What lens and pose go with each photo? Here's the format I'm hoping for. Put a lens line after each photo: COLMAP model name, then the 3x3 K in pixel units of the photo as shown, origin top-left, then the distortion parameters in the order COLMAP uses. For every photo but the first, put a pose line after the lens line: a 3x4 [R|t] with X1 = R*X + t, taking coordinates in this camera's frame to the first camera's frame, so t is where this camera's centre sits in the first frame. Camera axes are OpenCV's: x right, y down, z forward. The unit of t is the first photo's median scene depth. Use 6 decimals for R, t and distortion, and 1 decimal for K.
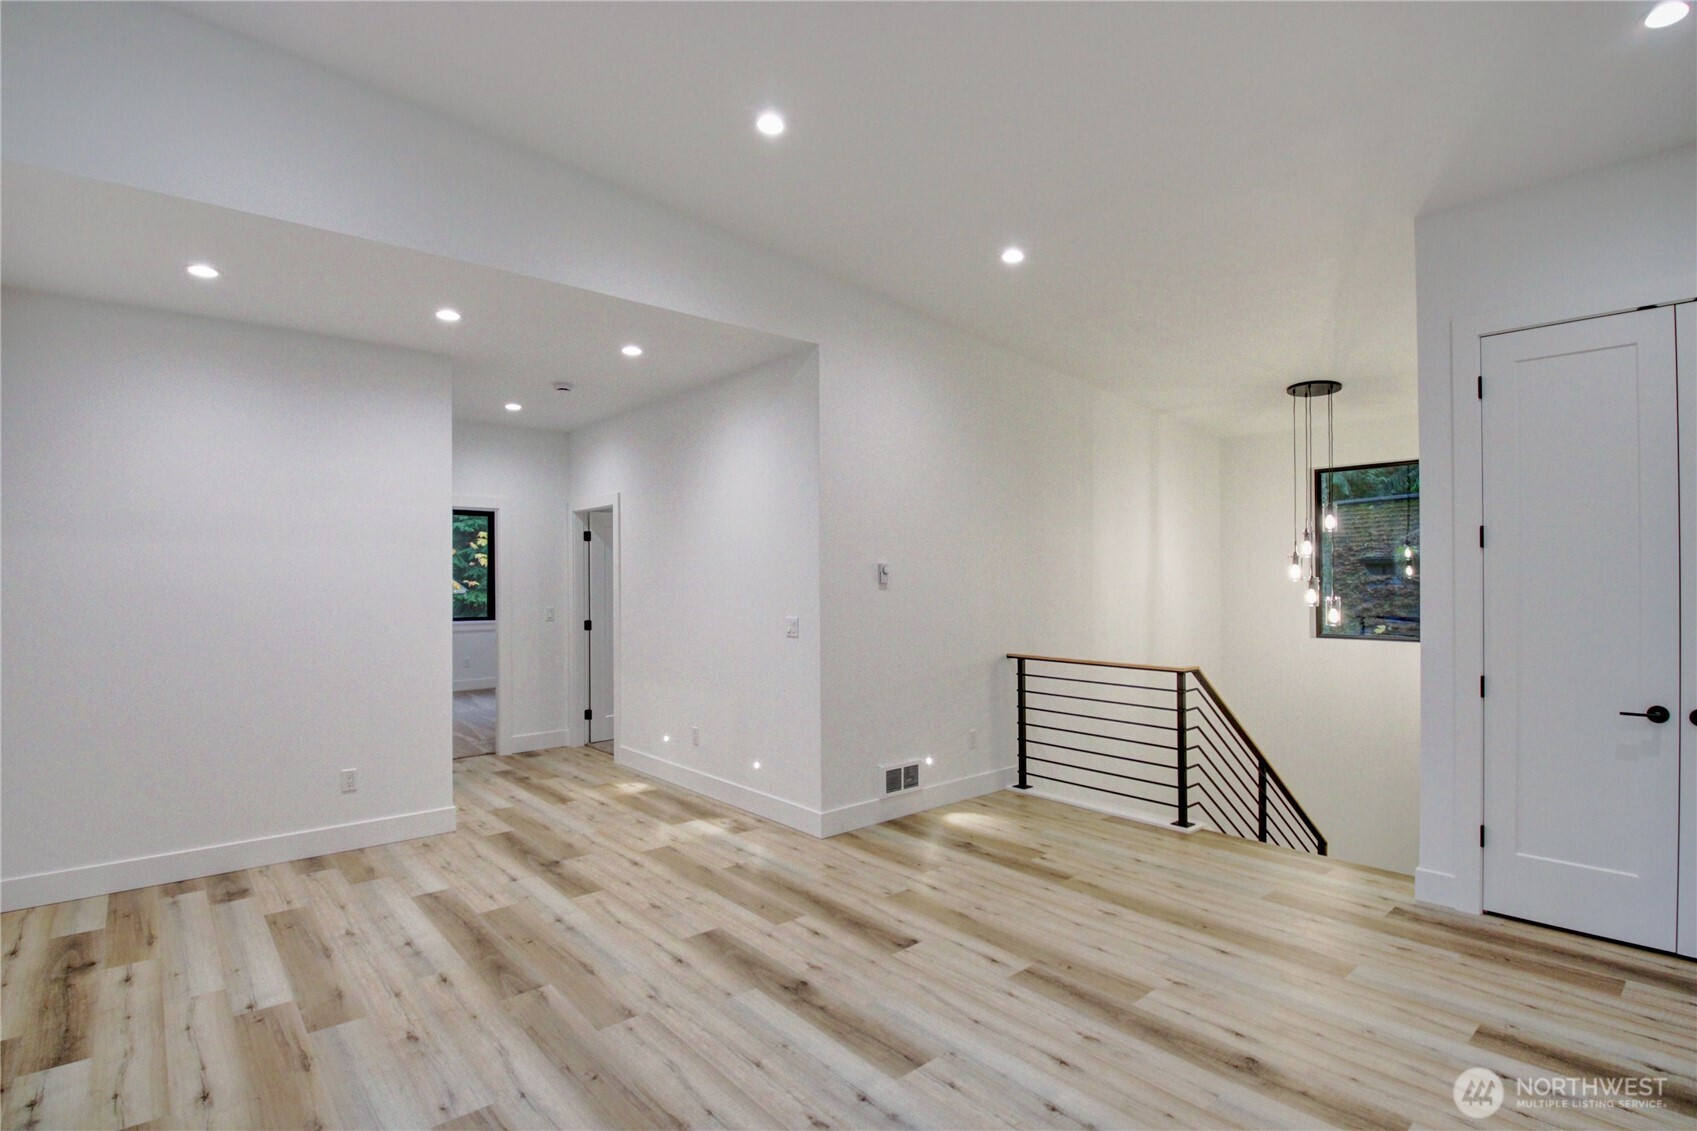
lens RADIAL K [[818.4, 0, 848.5], [0, 818.4, 565.5], [0, 0, 1]] dist [0.002069, -0.018721]
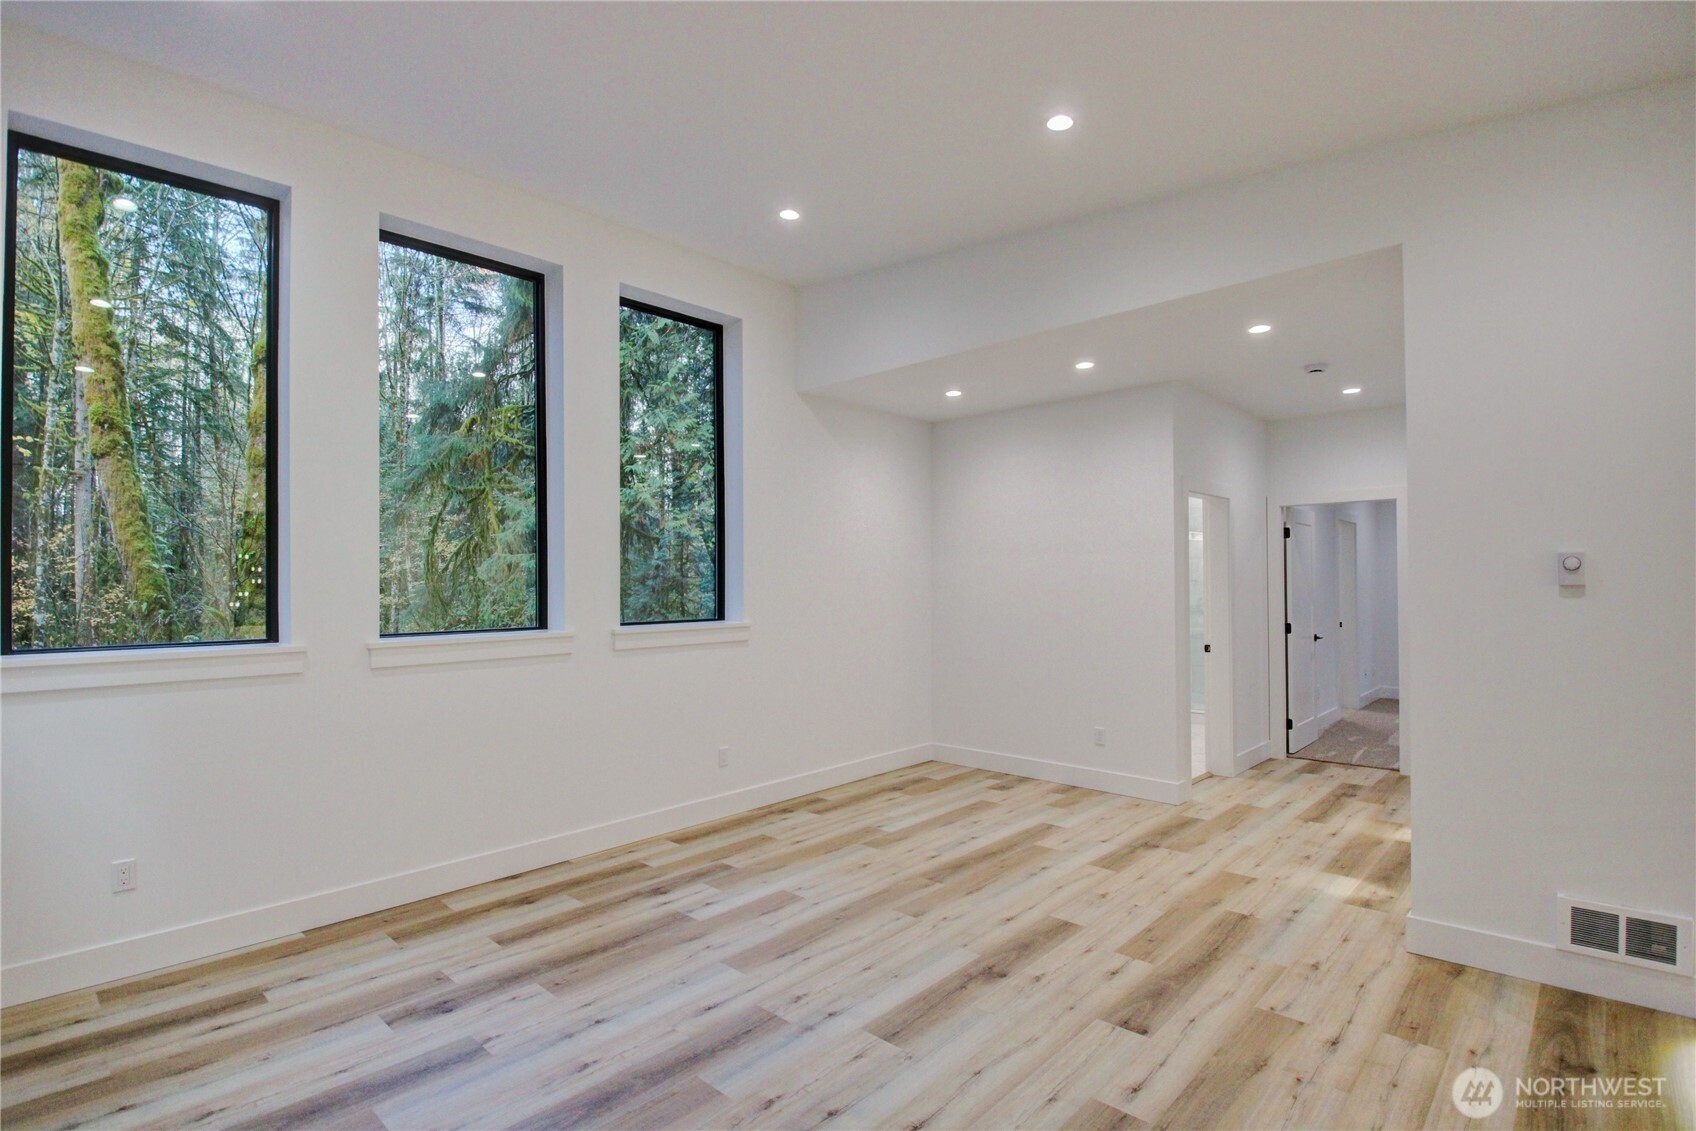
lens RADIAL K [[817.9, 0, 848.0], [0, 817.9, 565.5], [0, 0, 1]] dist [0.002069, -0.018721]
pose [[0.117610, -0.011212, -0.992997, 0.800338], [0.017839, 0.999799, -0.009176, -0.003936], [0.992900, -0.016635, 0.117786, 0.575447]]
